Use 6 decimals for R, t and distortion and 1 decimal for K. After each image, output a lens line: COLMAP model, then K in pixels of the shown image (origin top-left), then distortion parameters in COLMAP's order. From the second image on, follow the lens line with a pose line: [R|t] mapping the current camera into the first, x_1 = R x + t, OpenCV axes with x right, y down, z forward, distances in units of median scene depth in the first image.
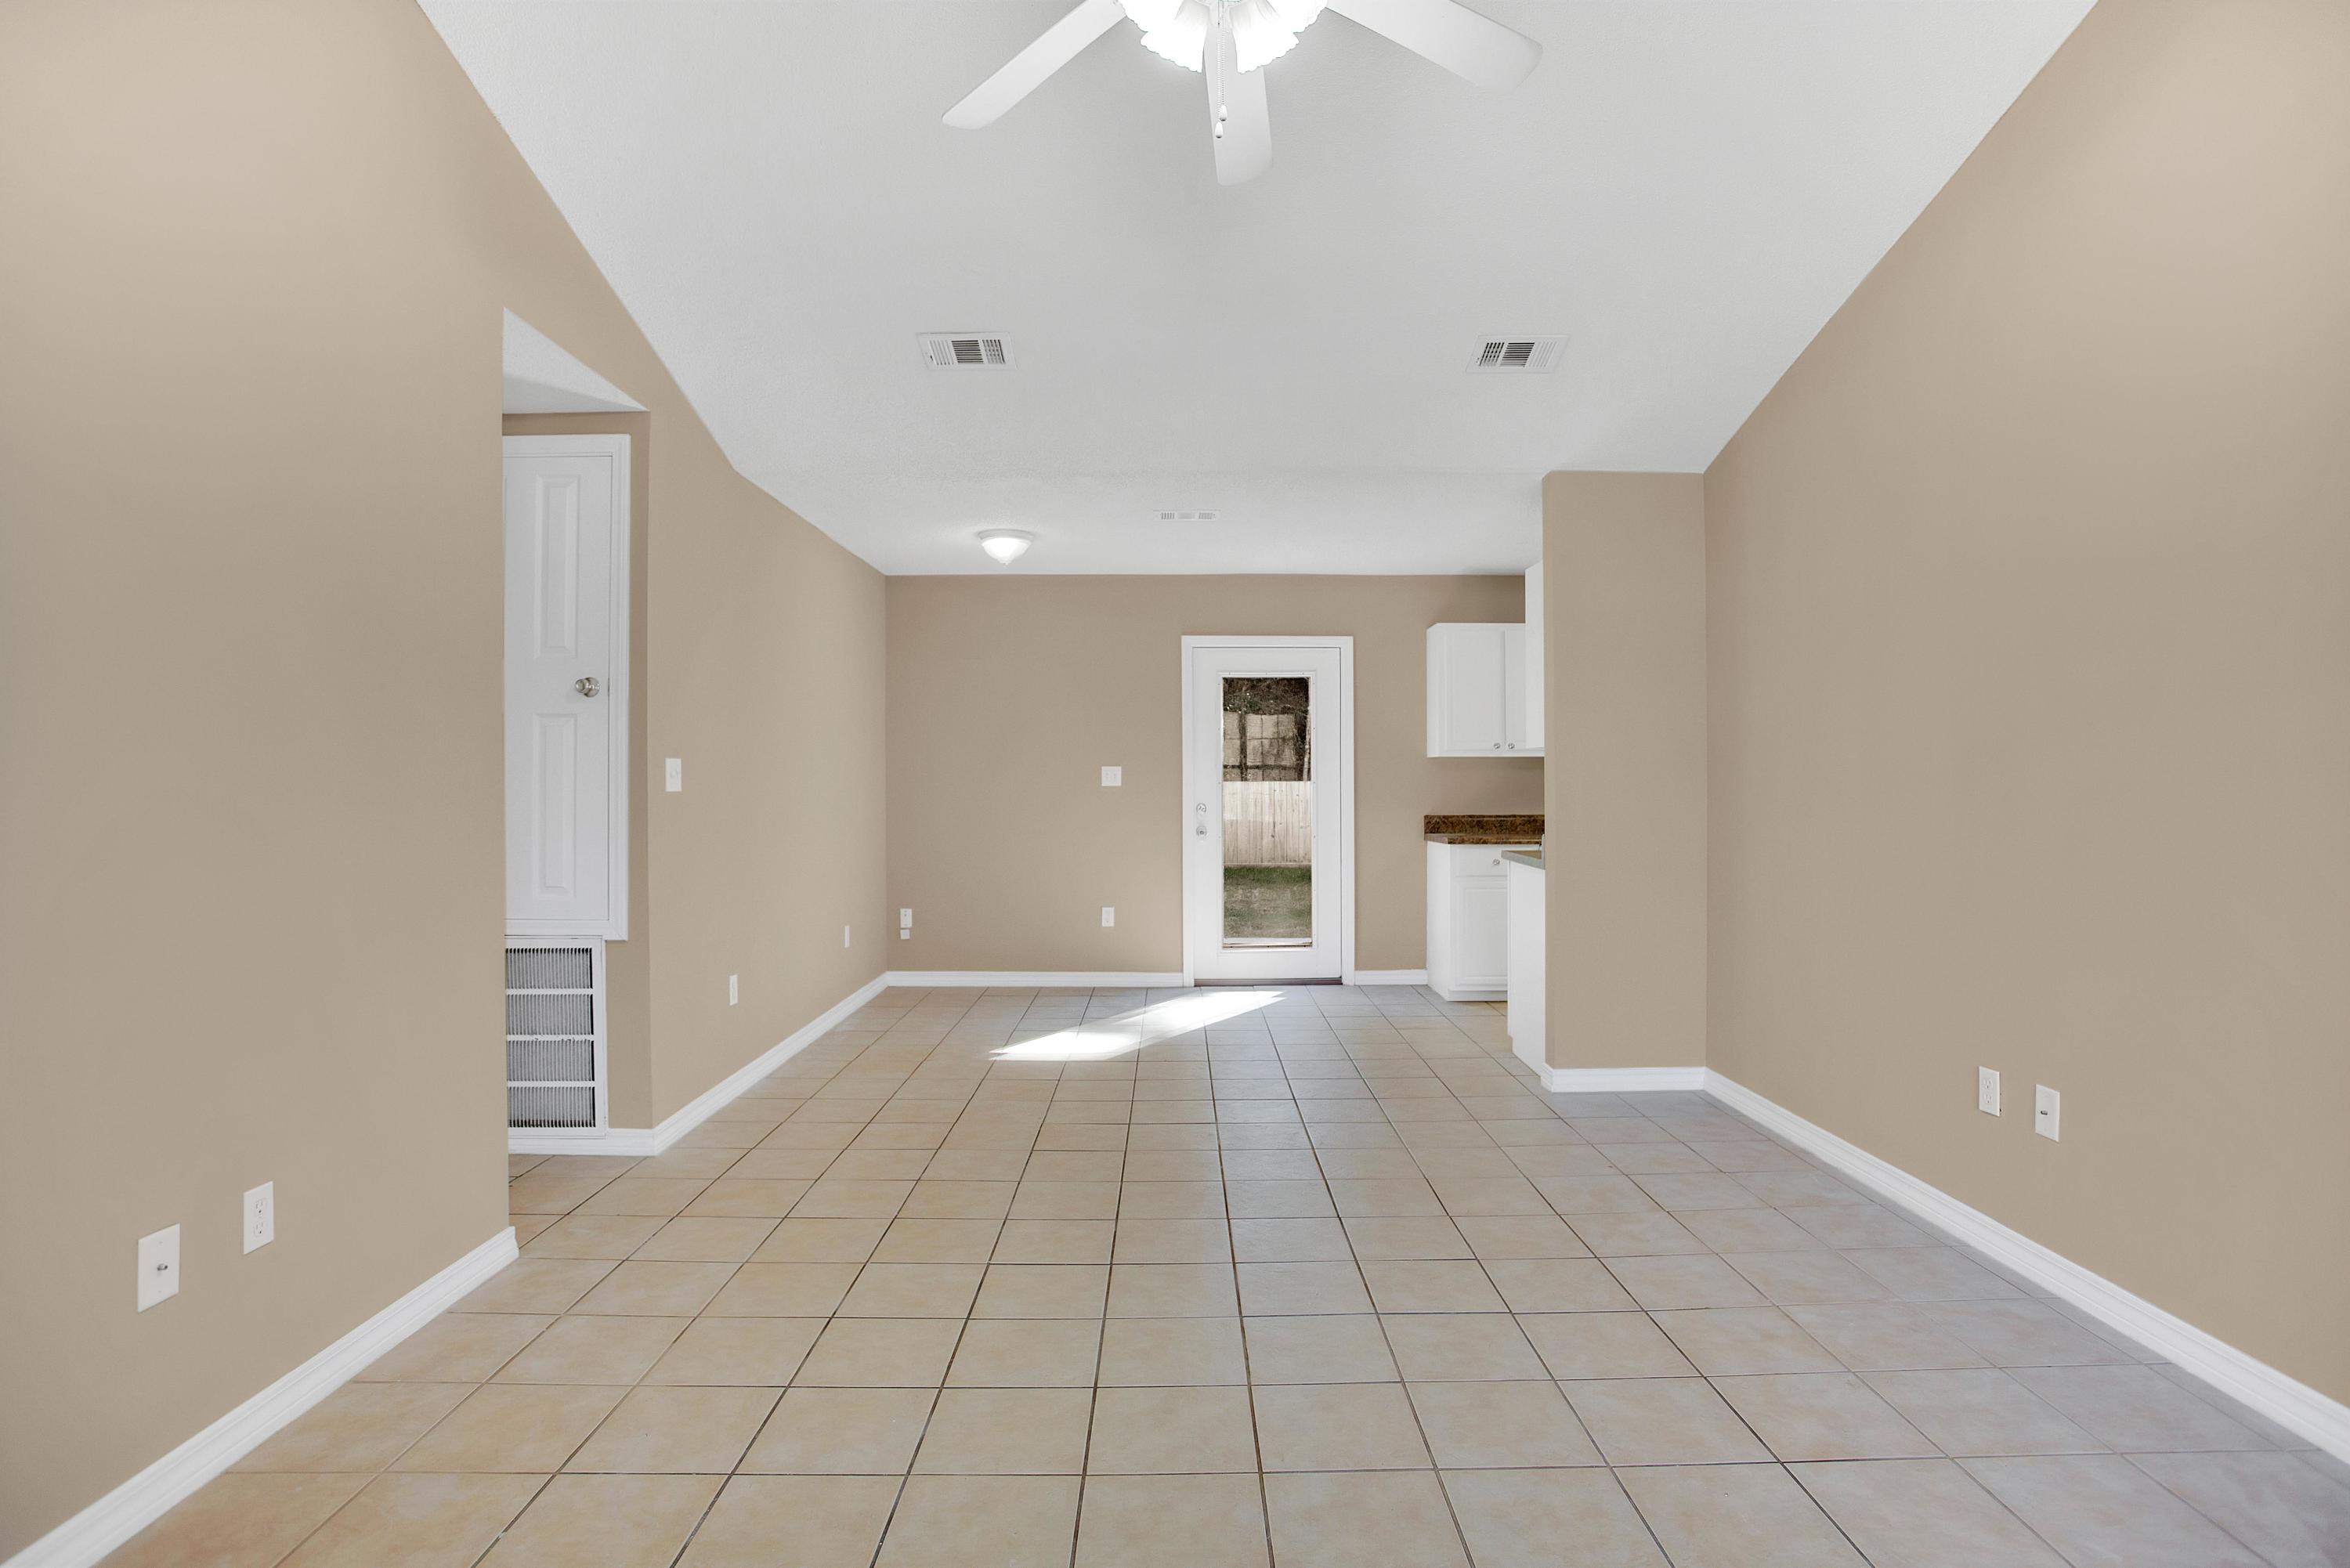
lens RADIAL K [[1198.9, 0, 1194.4], [0, 1198.9, 767.8], [0, 0, 1]] dist [-0.056823, 0.022153]
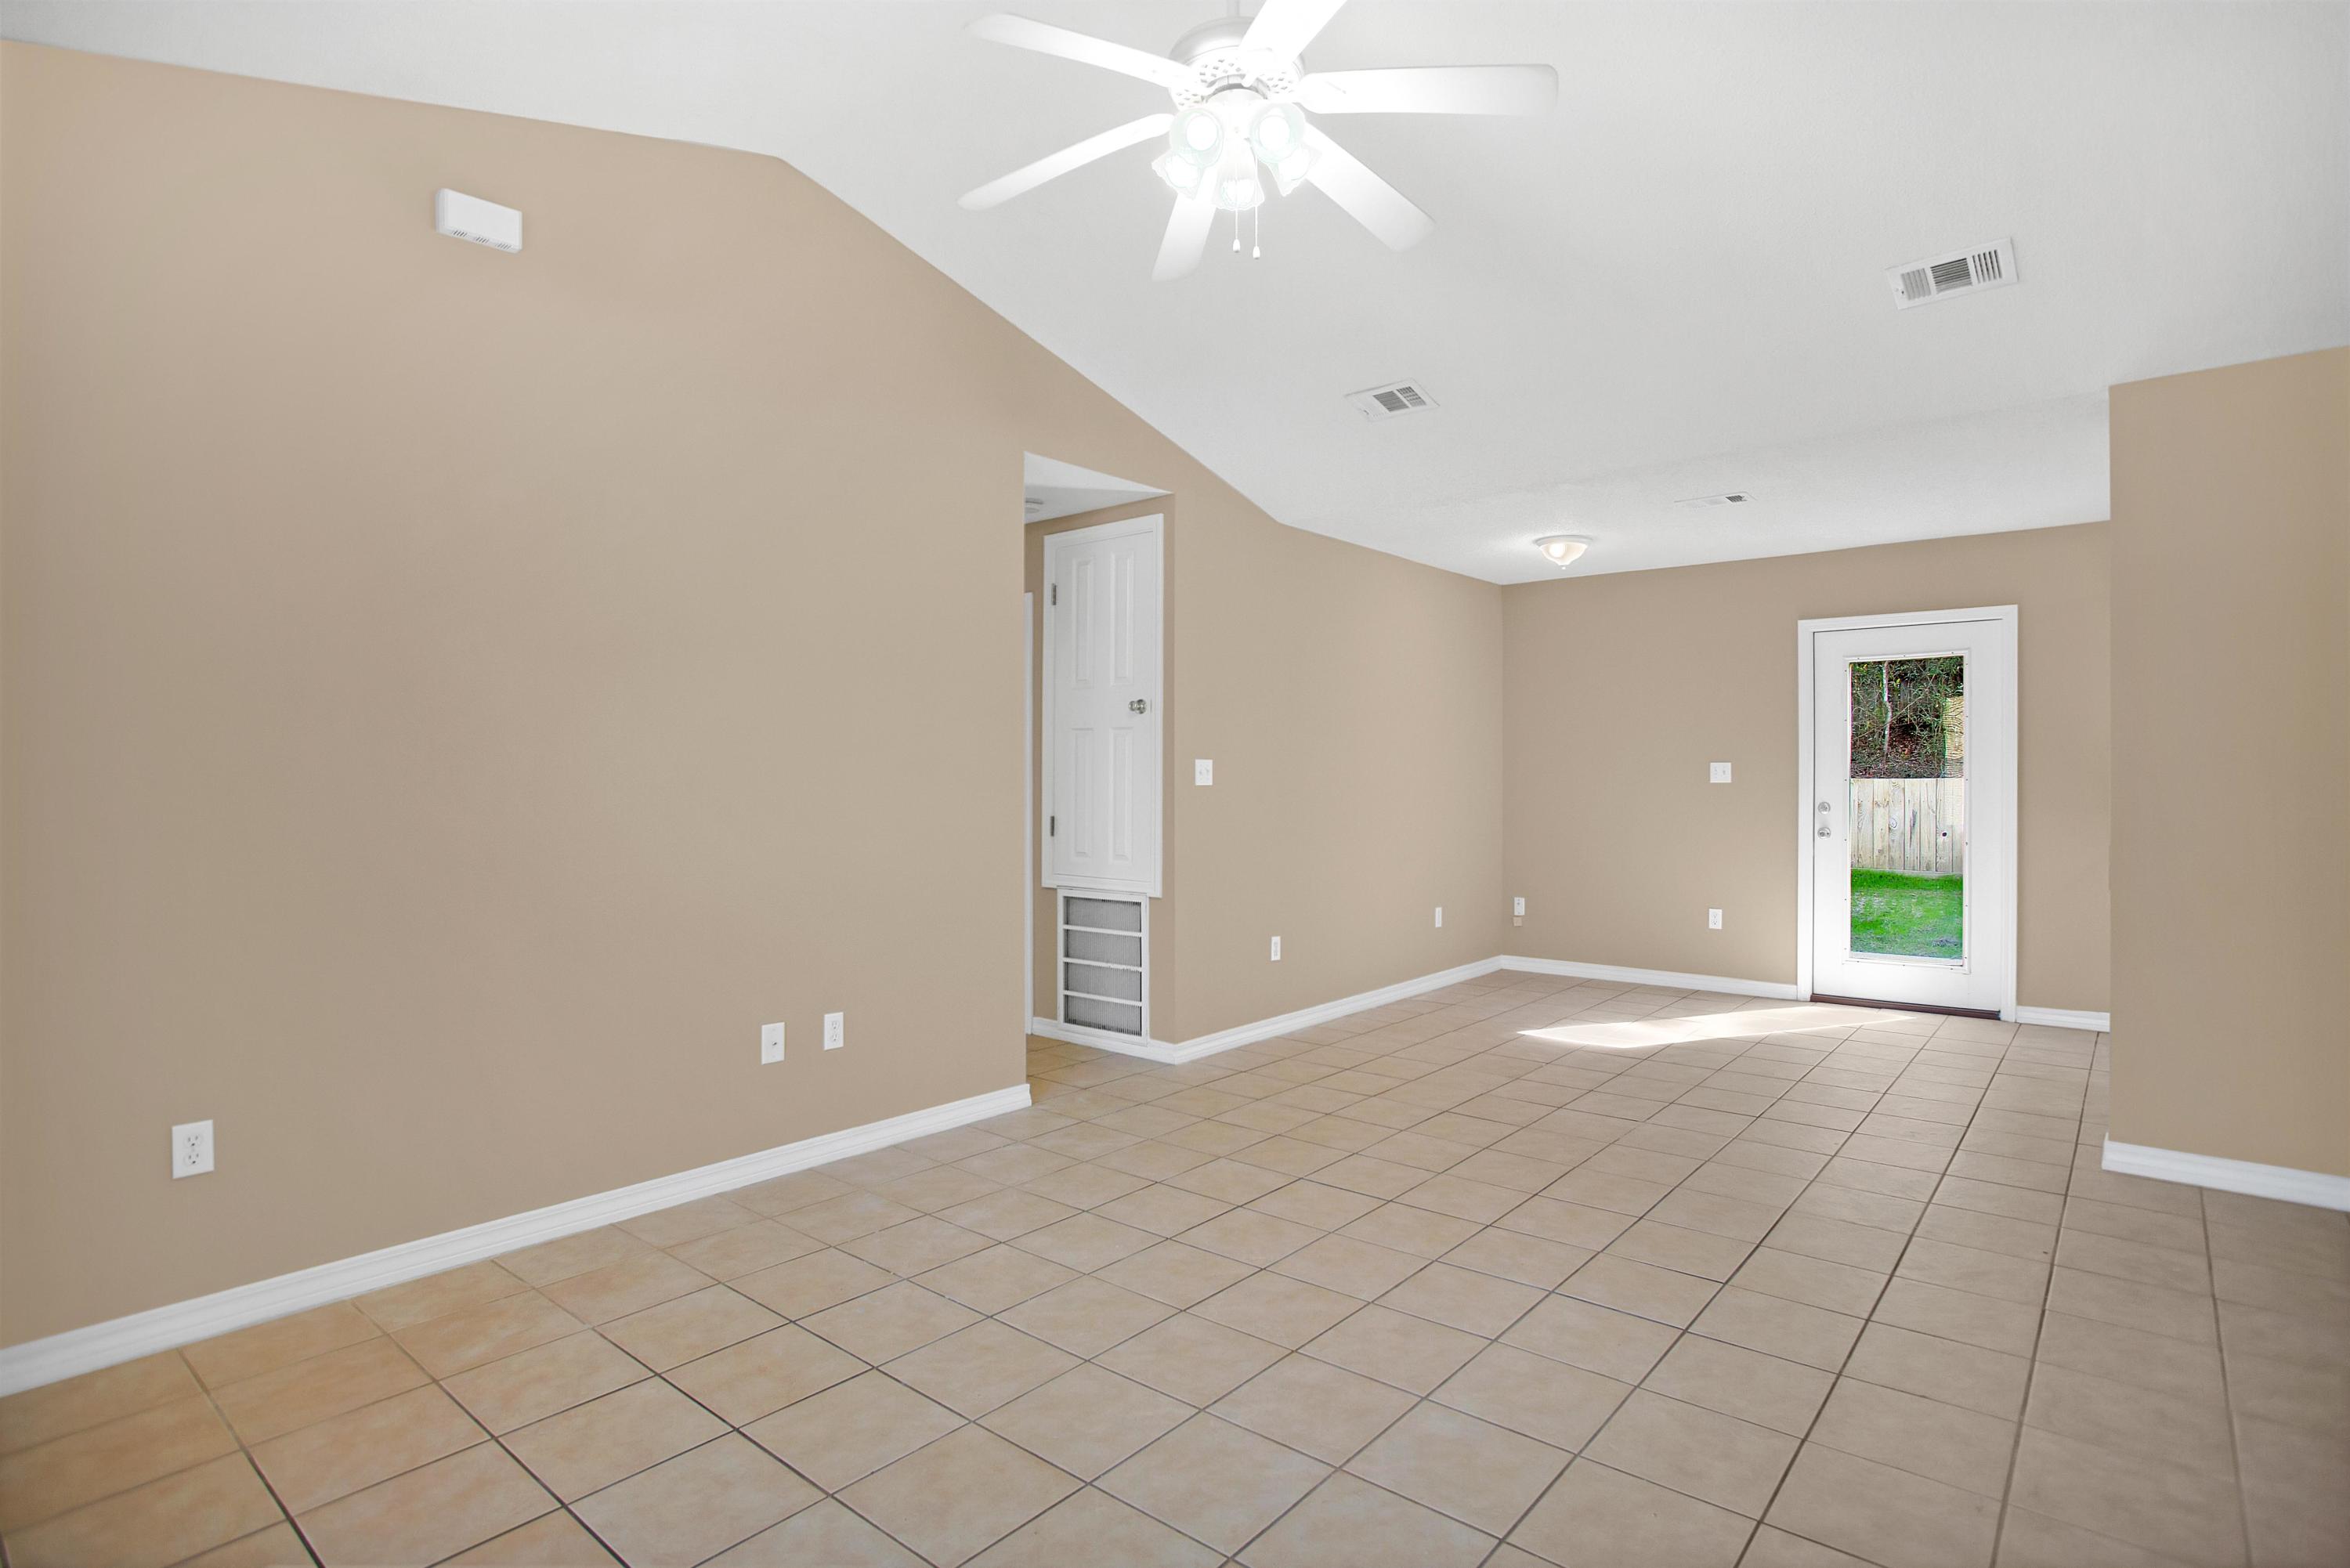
lens RADIAL K [[1193.9, 0, 1171.9], [0, 1193.9, 761.0], [0, 0, 1]] dist [-0.045854, 0.013417]
pose [[0.755901, -0.007265, -0.654646, 0.321164], [0.006139, 0.999973, -0.004009, -0.001072], [0.654657, -0.000988, 0.755925, 0.001272]]
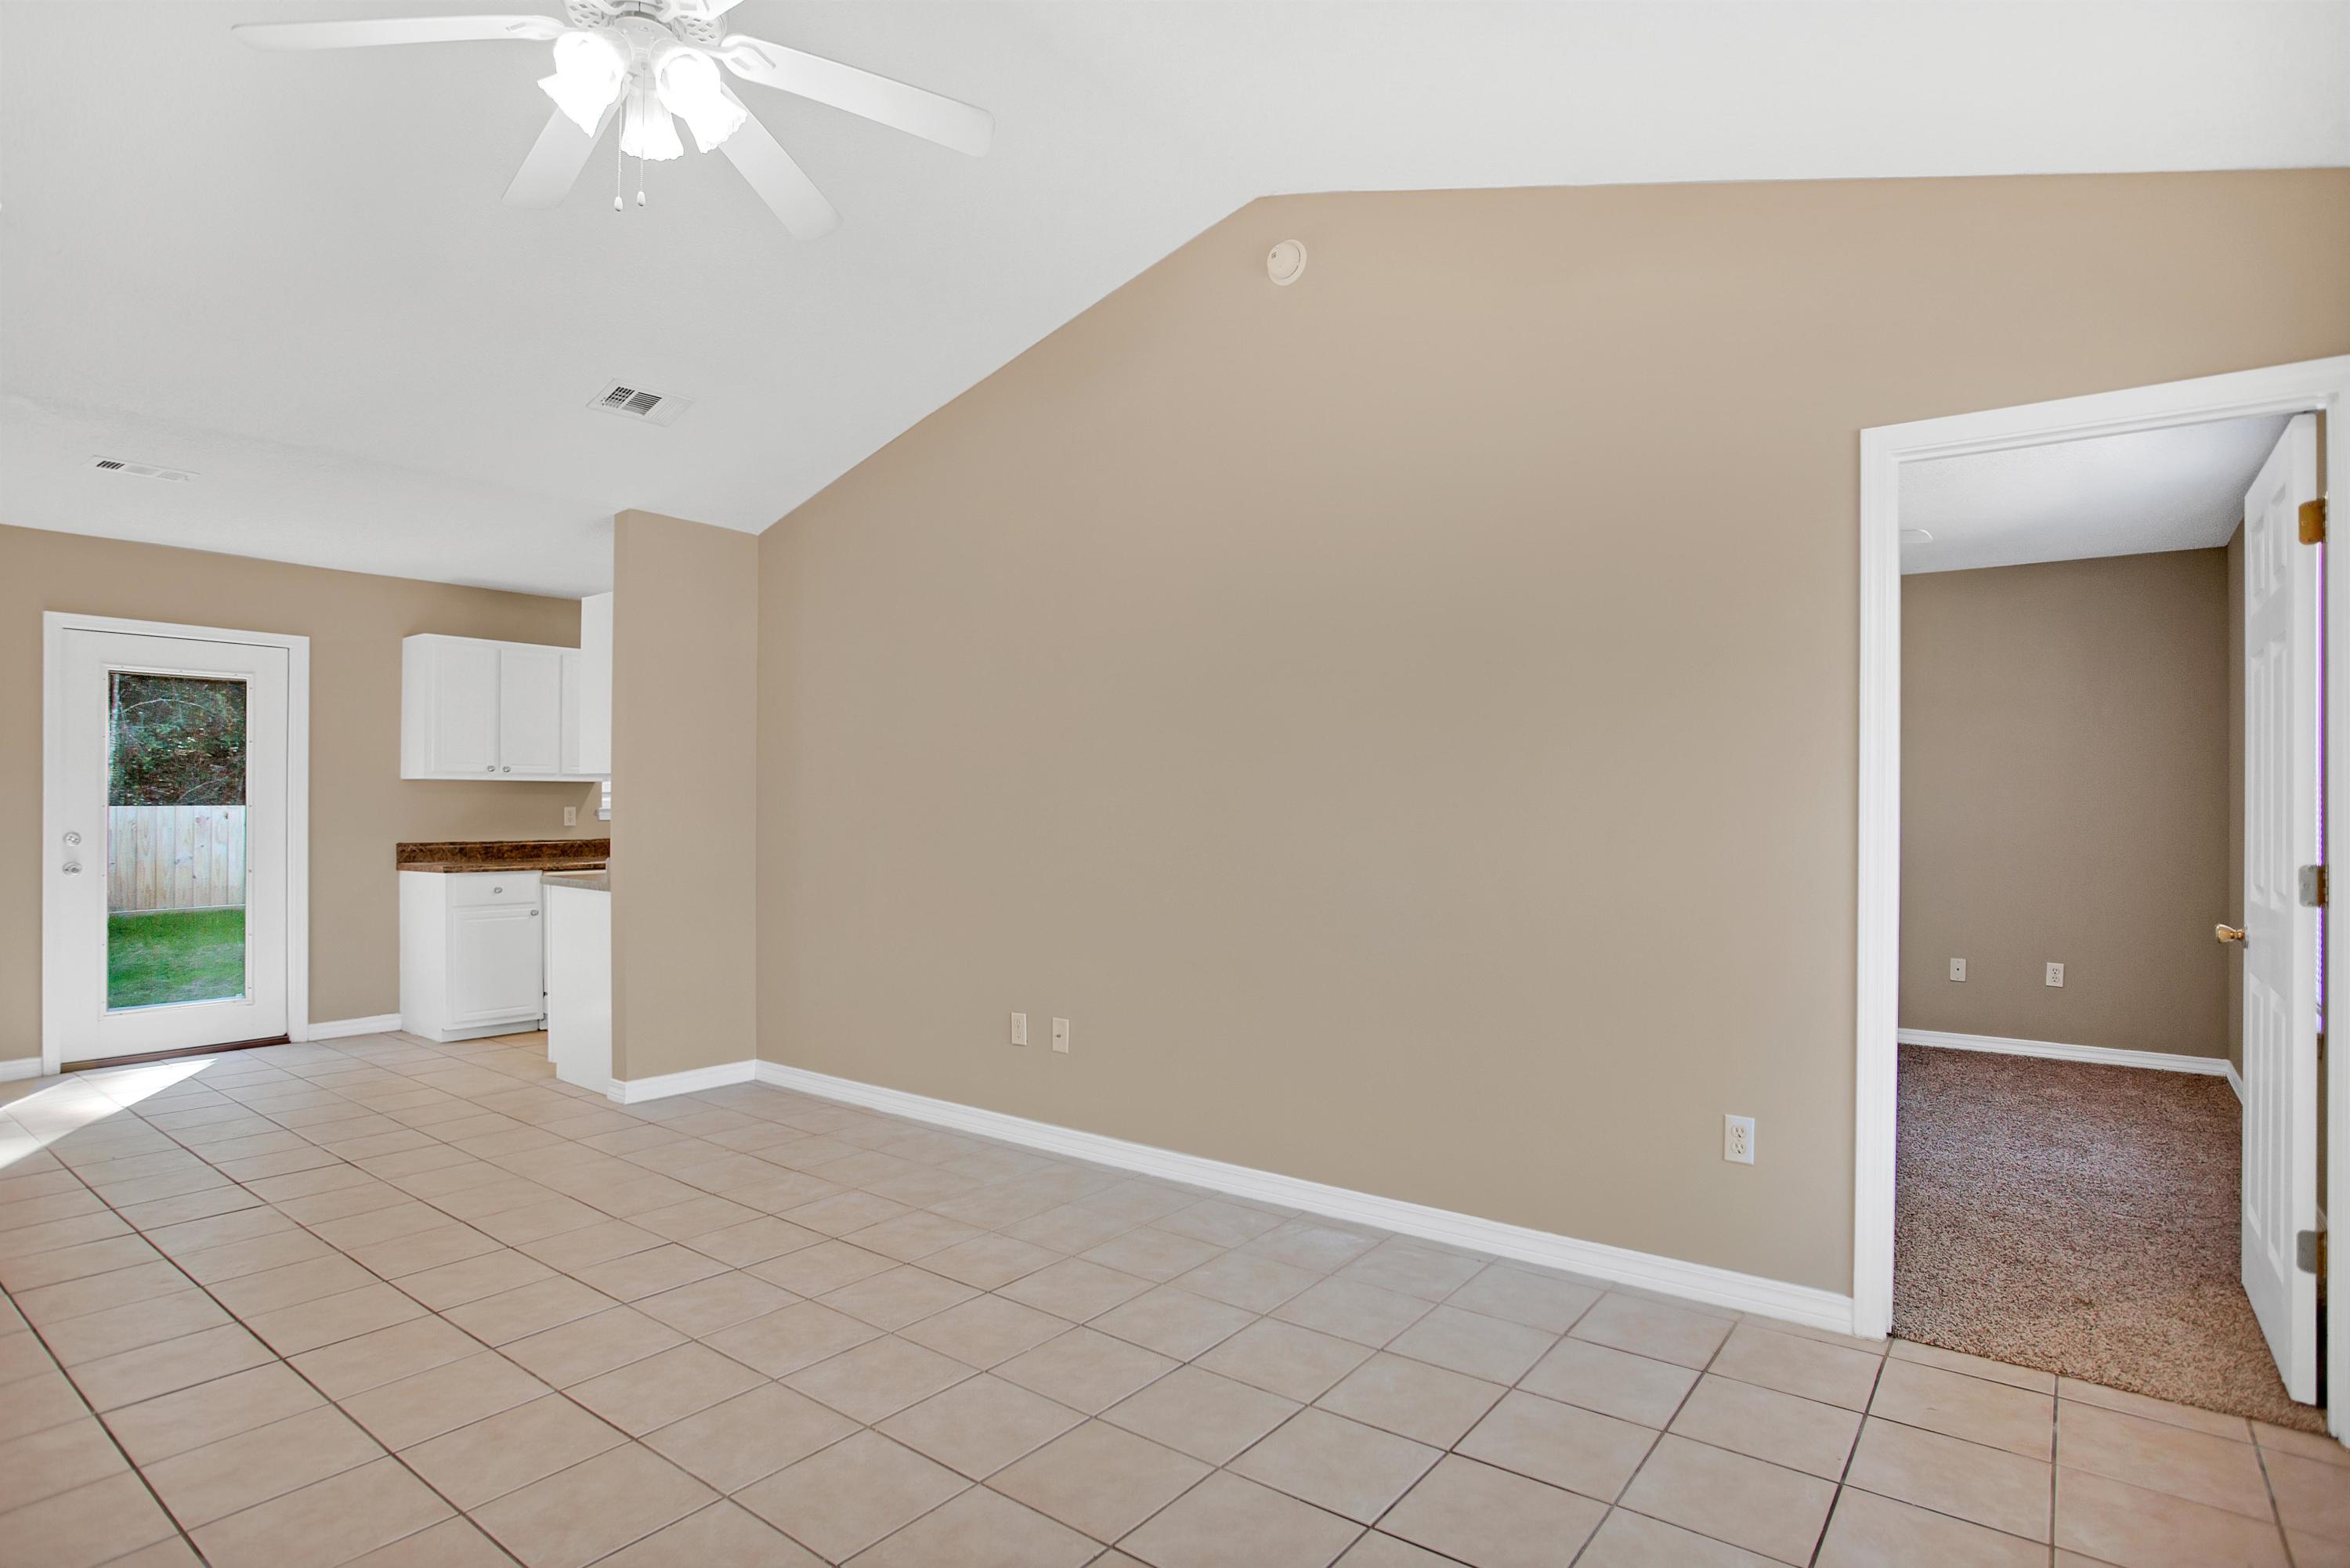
lens RADIAL K [[1198.9, 0, 1198.7], [0, 1198.9, 790.5], [0, 0, 1]] dist [-0.056823, 0.022153]
pose [[0.615280, 0.014527, 0.788175, -0.200408], [-0.013123, 0.999880, -0.008185, -0.000683], [-0.788199, -0.005307, 0.615397, -0.032508]]
